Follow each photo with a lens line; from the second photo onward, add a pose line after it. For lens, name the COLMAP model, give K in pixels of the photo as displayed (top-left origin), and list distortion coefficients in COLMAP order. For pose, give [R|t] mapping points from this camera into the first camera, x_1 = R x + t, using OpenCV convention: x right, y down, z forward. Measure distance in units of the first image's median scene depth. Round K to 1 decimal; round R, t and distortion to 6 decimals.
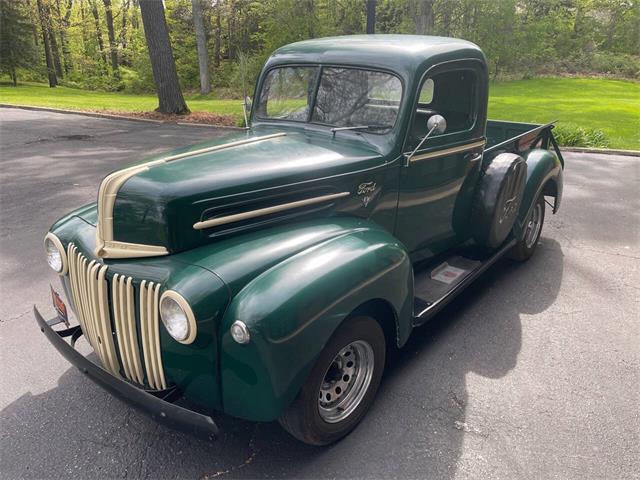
lens RADIAL K [[484.5, 0, 320.0], [0, 484.5, 240.0], [0, 0, 1]] dist [0.094193, -0.116912]
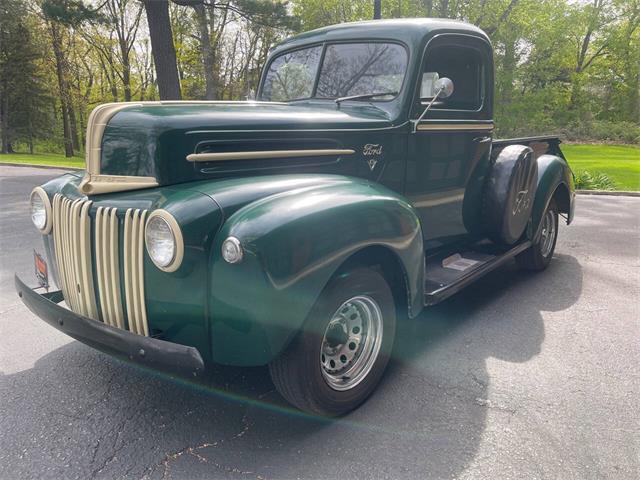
lens RADIAL K [[485.7, 0, 323.1], [0, 485.7, 239.8], [0, 0, 1]] dist [0.093070, -0.109389]
pose [[0.999967, -0.000778, -0.008086, 0.006348], [-0.000409, 0.989304, -0.145867, 0.191587], [0.008113, 0.145865, 0.989271, 0.072386]]
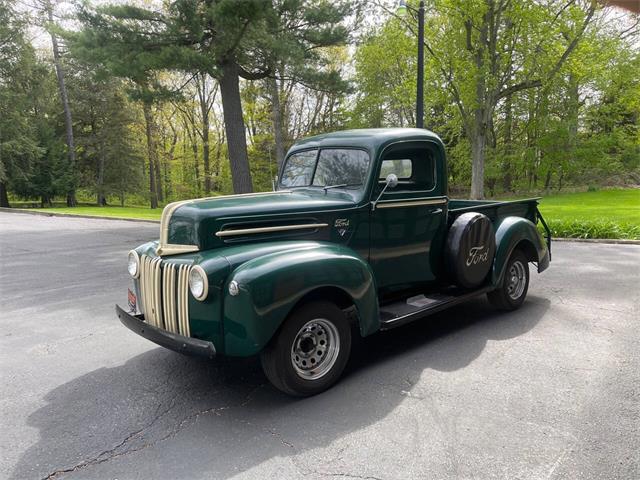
lens RADIAL K [[485.7, 0, 323.1], [0, 485.7, 239.8], [0, 0, 1]] dist [0.093070, -0.109389]
pose [[0.989289, -0.007077, -0.145799, 0.230788], [-0.027450, 0.971985, -0.233435, 0.255503], [0.143367, 0.234937, 0.961380, -0.341890]]
